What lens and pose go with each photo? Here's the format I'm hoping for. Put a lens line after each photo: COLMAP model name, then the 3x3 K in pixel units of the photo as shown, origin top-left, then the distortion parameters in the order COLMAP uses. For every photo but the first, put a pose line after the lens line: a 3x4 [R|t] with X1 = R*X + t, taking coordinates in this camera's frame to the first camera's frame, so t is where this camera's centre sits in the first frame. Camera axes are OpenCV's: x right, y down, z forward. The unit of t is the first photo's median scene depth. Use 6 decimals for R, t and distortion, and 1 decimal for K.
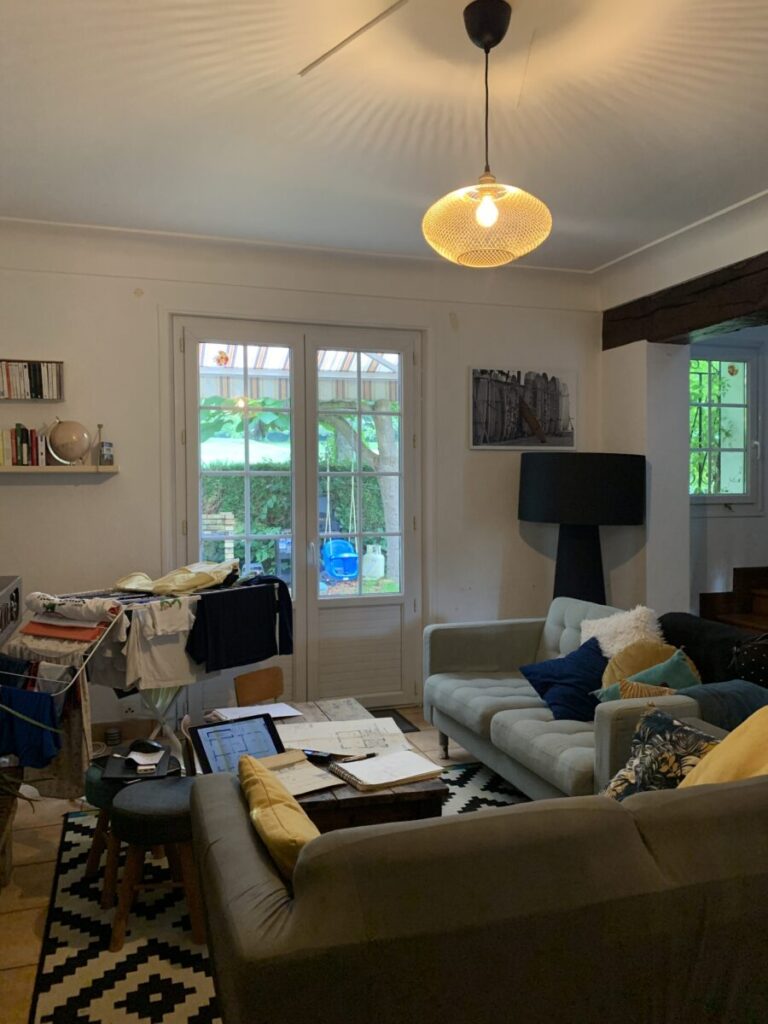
lens RADIAL K [[777.1, 0, 384.0], [0, 777.1, 512.0], [0, 0, 1]] dist [0.002086, -0.004536]
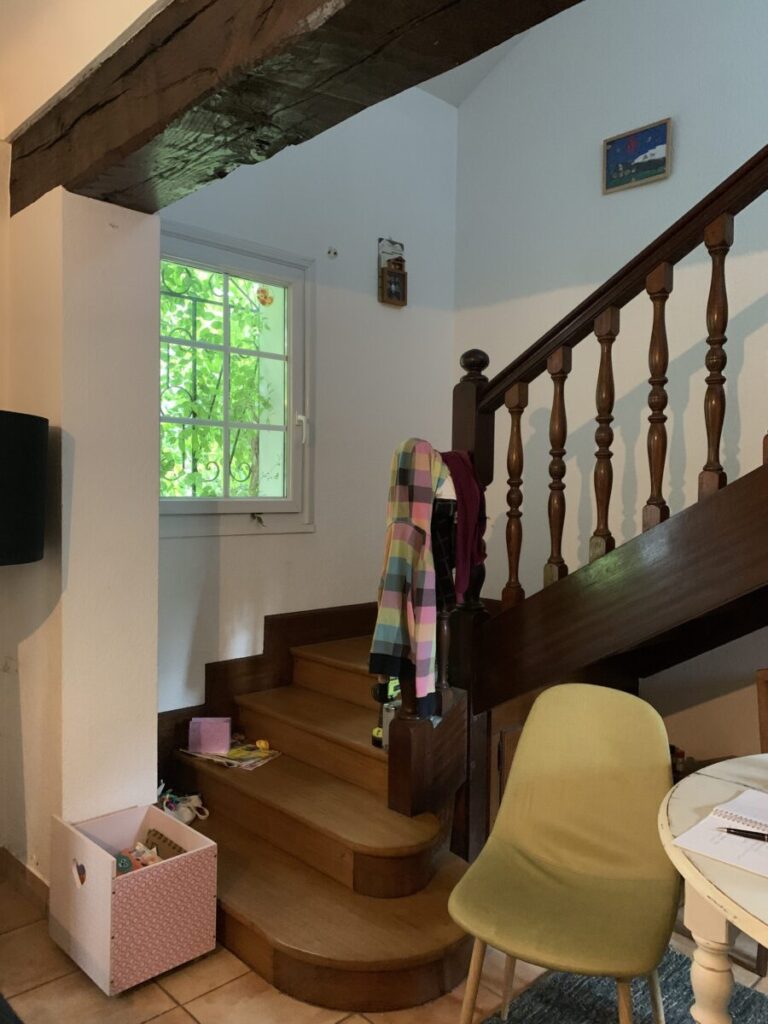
lens RADIAL K [[780.7, 0, 383.1], [0, 780.7, 507.1], [0, 0, 1]] dist [0.067705, -0.008430]
pose [[0.904376, 0.010391, 0.426611, 0.304177], [-0.010366, 0.999943, -0.002381, -0.016970], [-0.426612, -0.002269, 0.904432, 0.445714]]
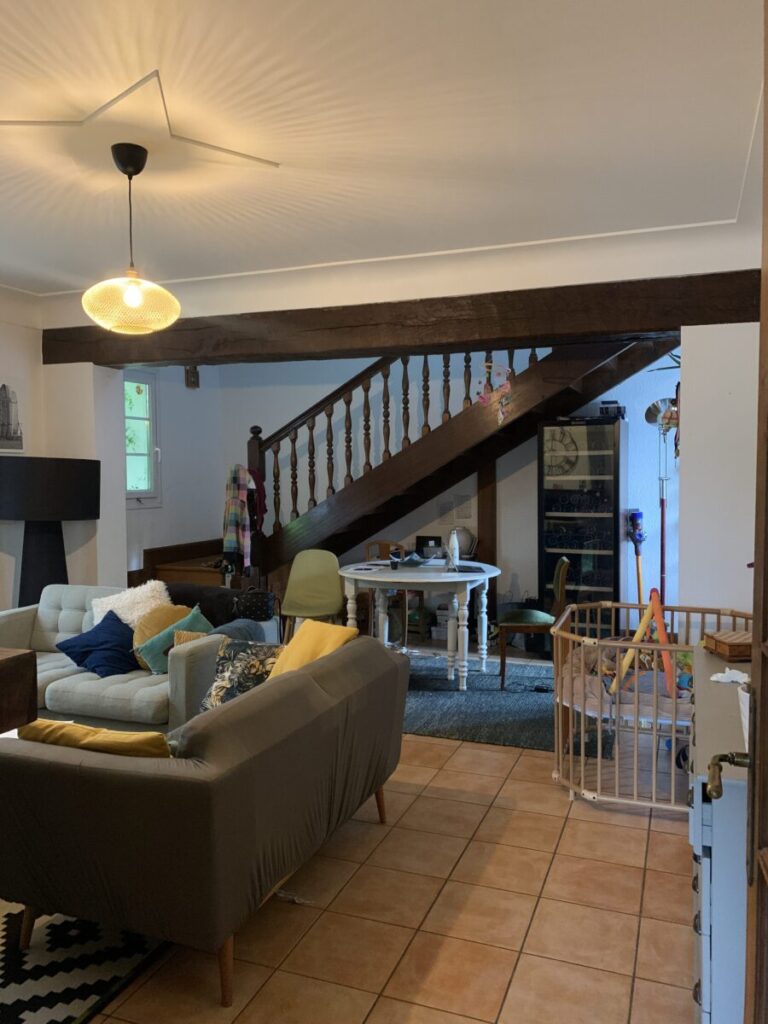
lens RADIAL K [[780.7, 0, 383.1], [0, 780.7, 507.1], [0, 0, 1]] dist [0.067705, -0.008430]
pose [[0.631472, -0.031642, 0.774752, -0.320363], [0.022947, 0.999492, 0.022117, -0.016987], [-0.775059, 0.003812, 0.631878, -0.105016]]
